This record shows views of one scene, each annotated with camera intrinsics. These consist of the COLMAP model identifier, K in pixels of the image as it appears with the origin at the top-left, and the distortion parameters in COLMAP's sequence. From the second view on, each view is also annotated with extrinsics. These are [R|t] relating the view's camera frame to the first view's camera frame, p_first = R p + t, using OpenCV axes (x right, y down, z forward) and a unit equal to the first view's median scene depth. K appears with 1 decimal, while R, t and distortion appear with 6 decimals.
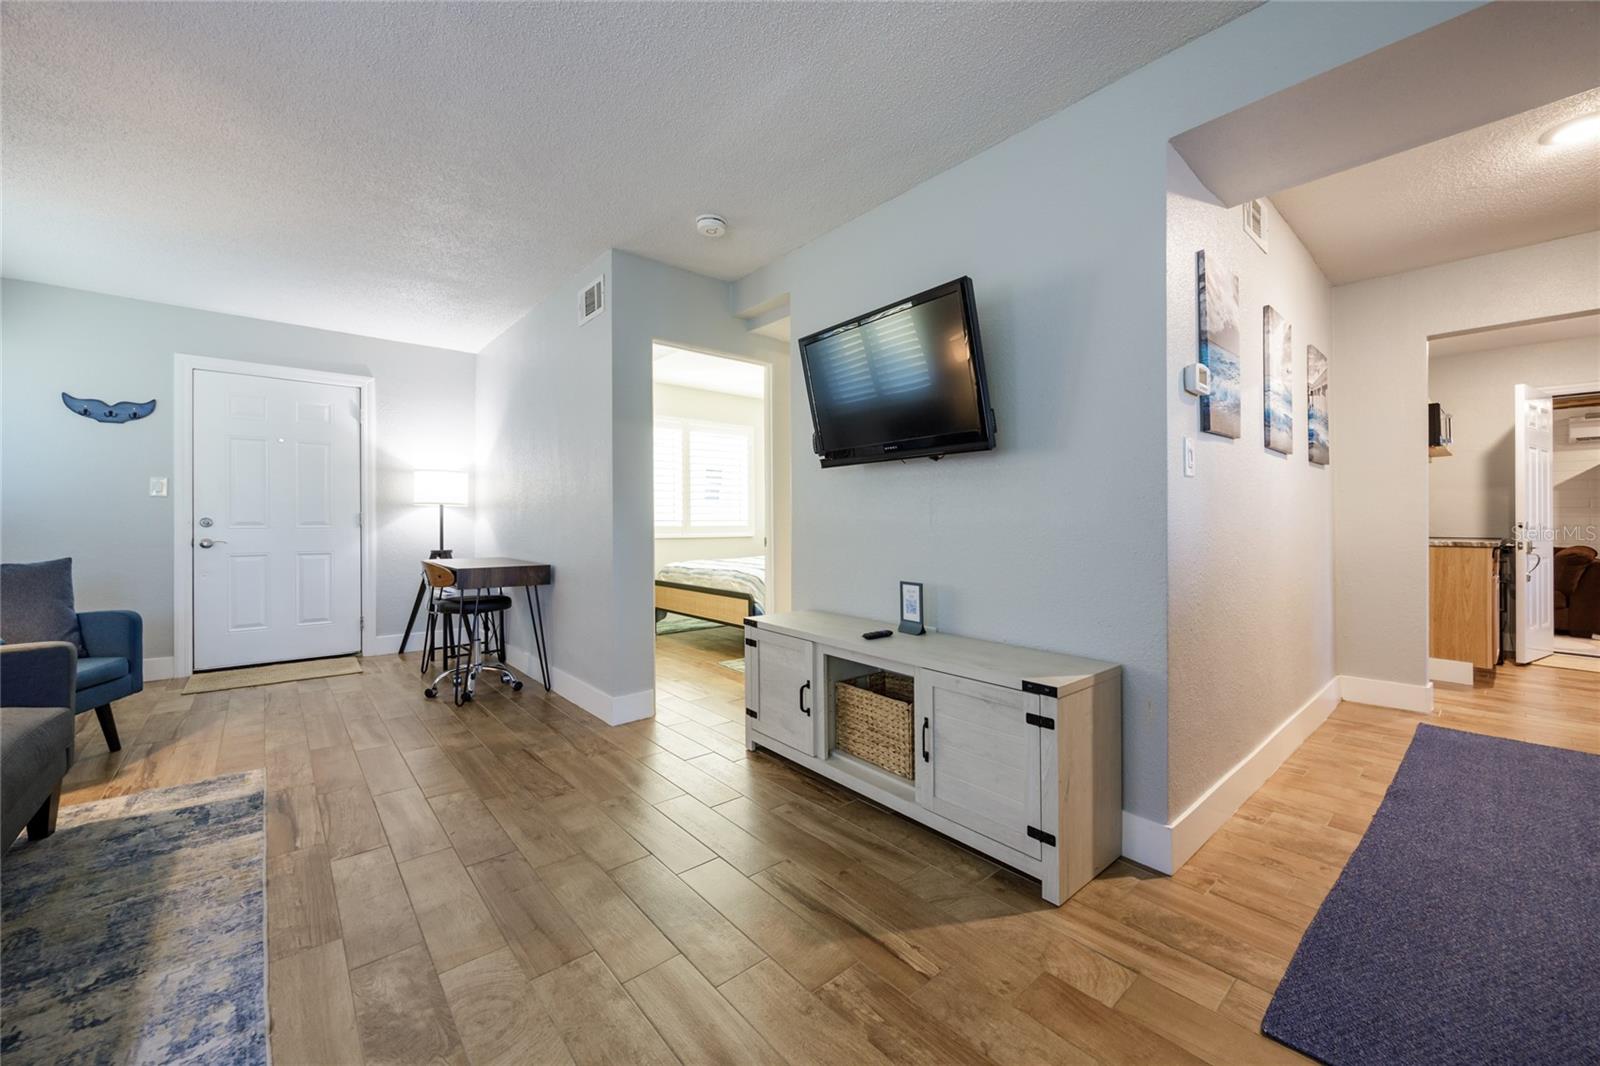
lens RADIAL K [[613.2, 0, 806.6], [0, 613.2, 528.4], [0, 0, 1]] dist [-0.001042, -0.000576]
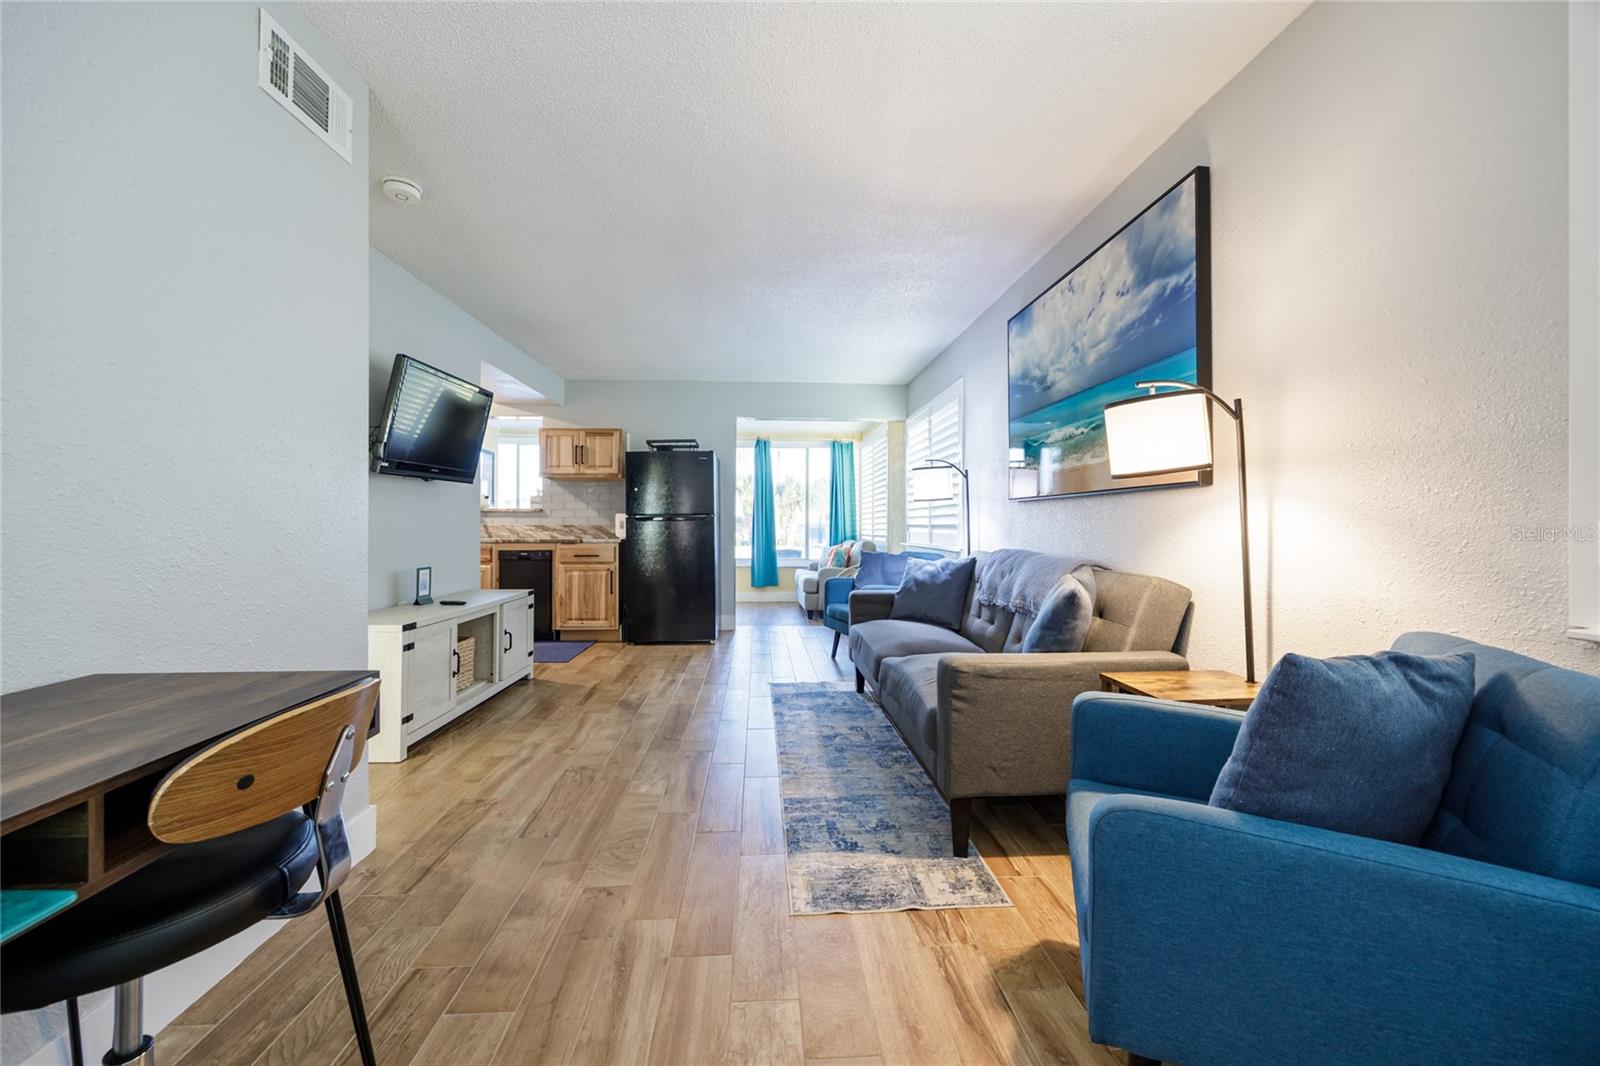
lens RADIAL K [[613.2, 0, 784.3], [0, 613.2, 522.0], [0, 0, 1]] dist [-0.001042, -0.000576]
pose [[-0.775992, -0.003487, 0.630733, -1.002007], [0.002828, 0.999955, 0.009008, -0.019364], [-0.630737, 0.008774, -0.775947, 1.171296]]
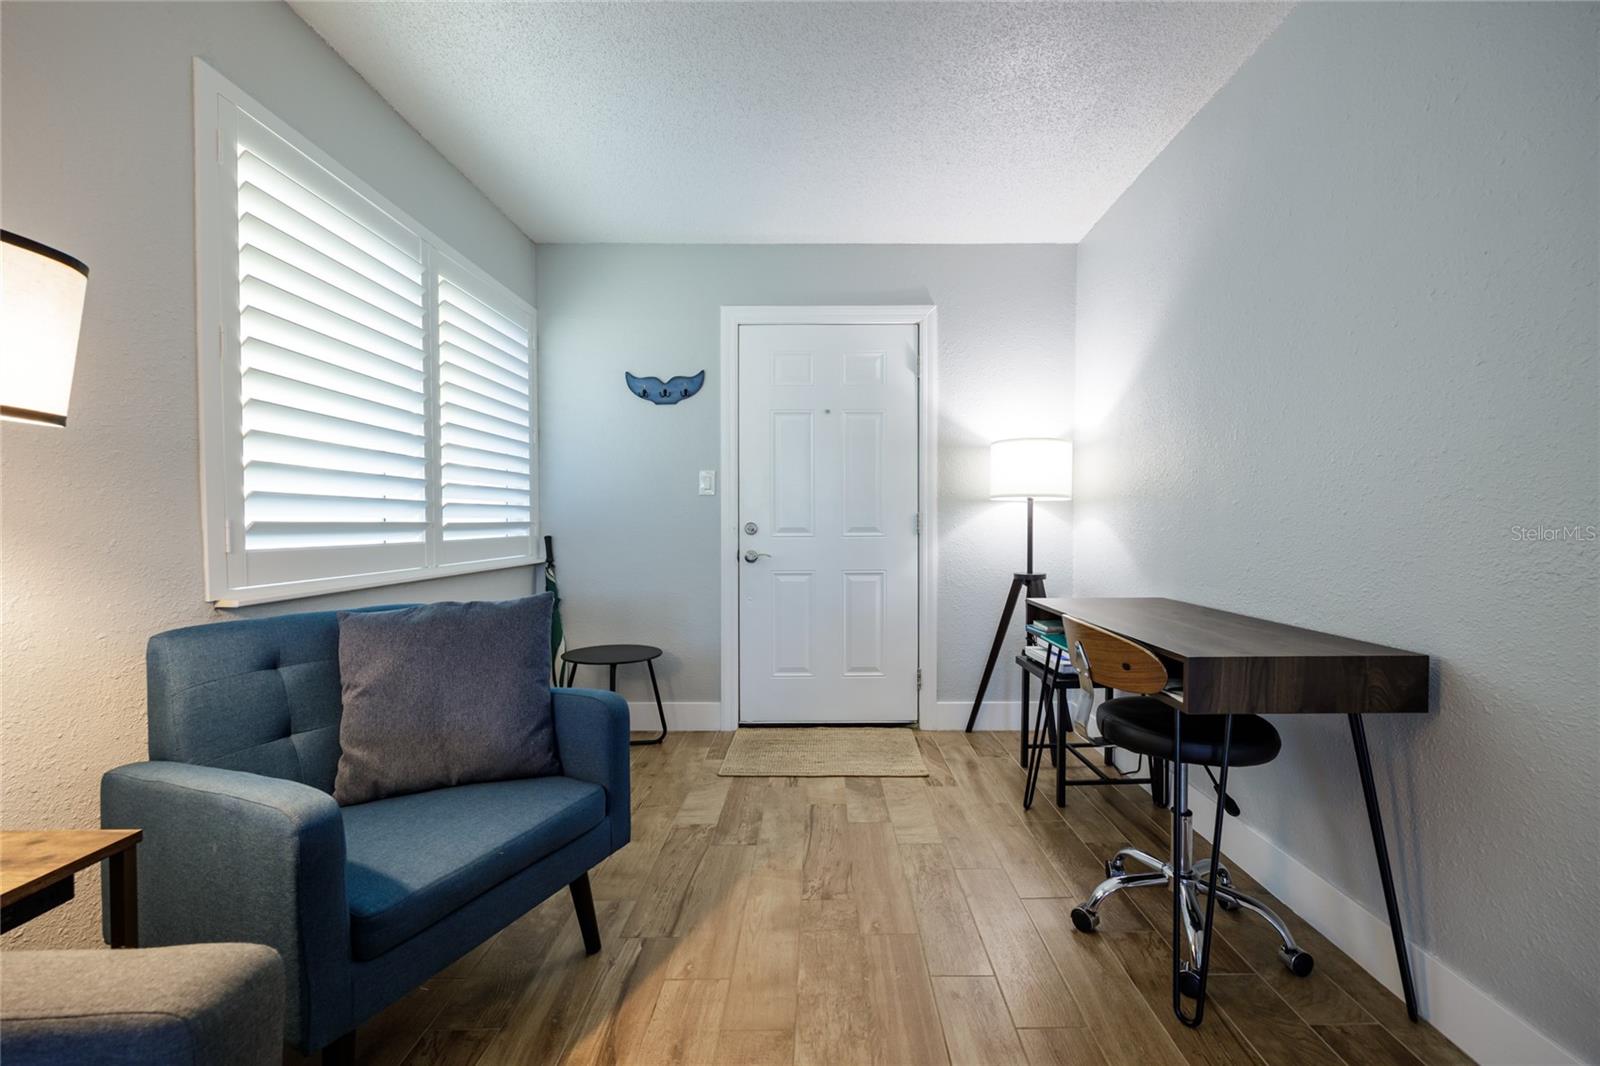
lens RADIAL K [[613.2, 0, 816.7], [0, 613.2, 537.2], [0, 0, 1]] dist [-0.001042, -0.000576]
pose [[0.747163, 0.009960, -0.664566, -0.517465], [-0.002479, 0.999923, 0.012199, -0.010389], [0.664636, -0.007467, 0.747130, 0.605073]]
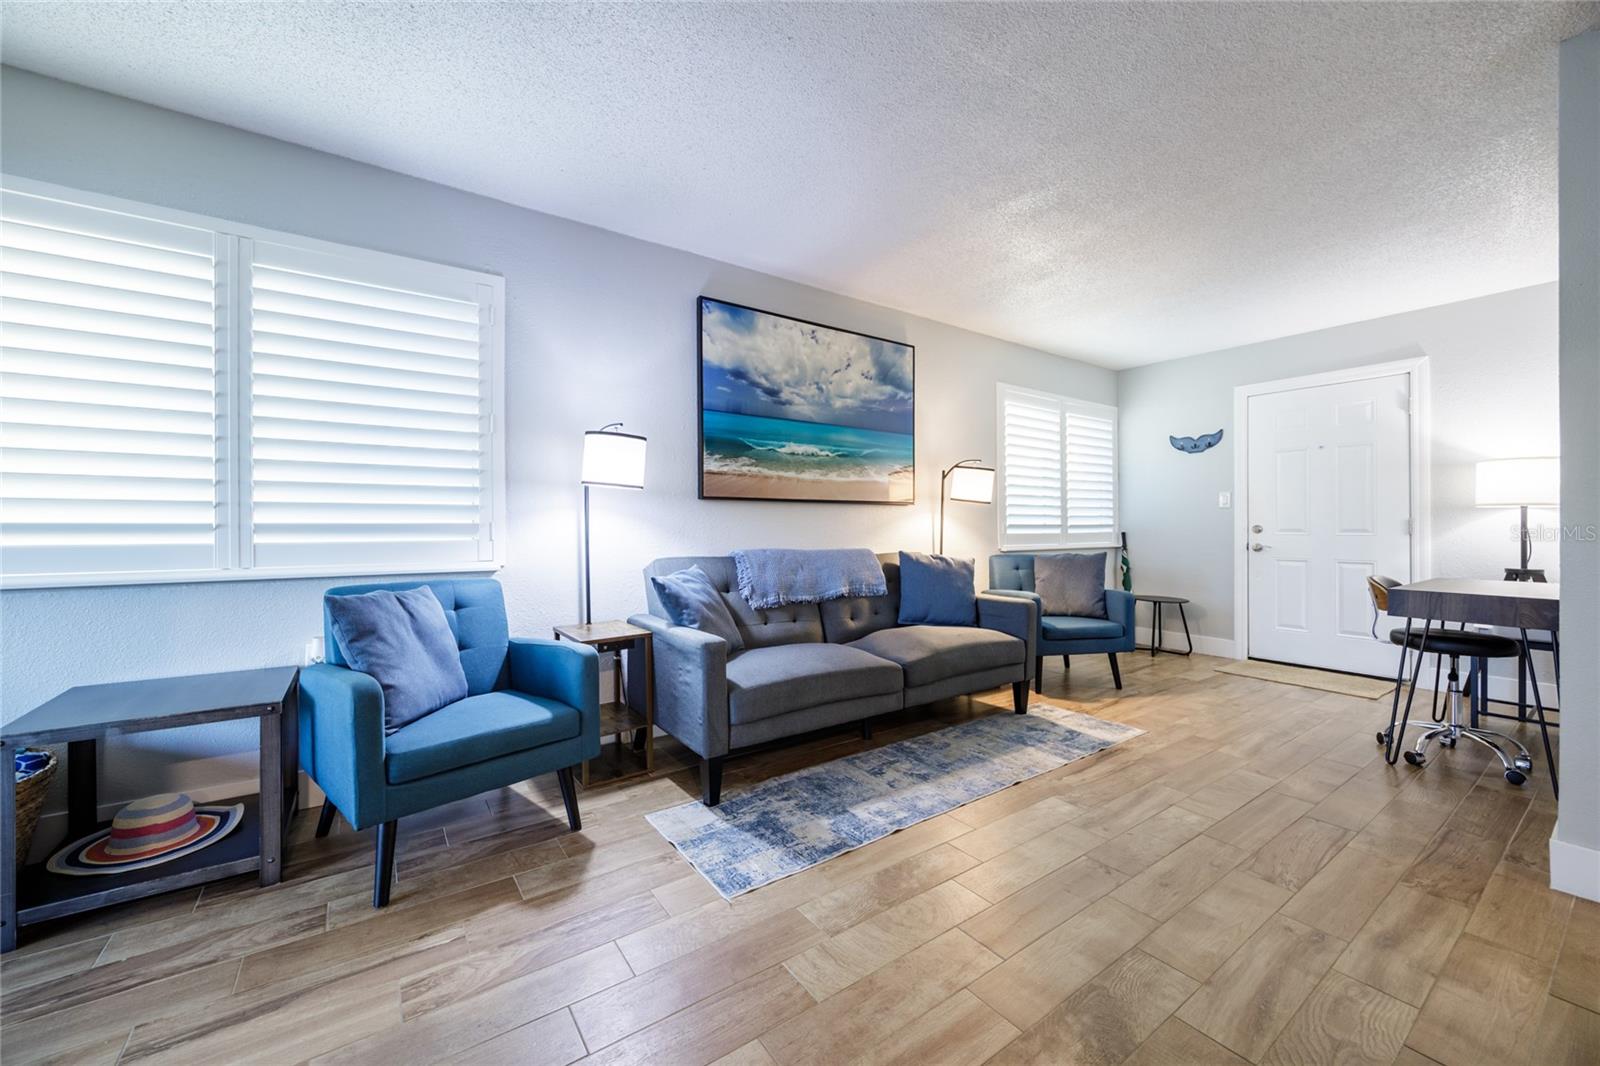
lens RADIAL K [[613.2, 0, 804.2], [0, 613.2, 528.9], [0, 0, 1]] dist [-0.001042, -0.000576]
pose [[-0.110130, 0.001613, -0.993916, 0.305794], [-0.013393, 0.999905, 0.003107, -0.002583], [0.993827, 0.013654, -0.110098, 0.354995]]
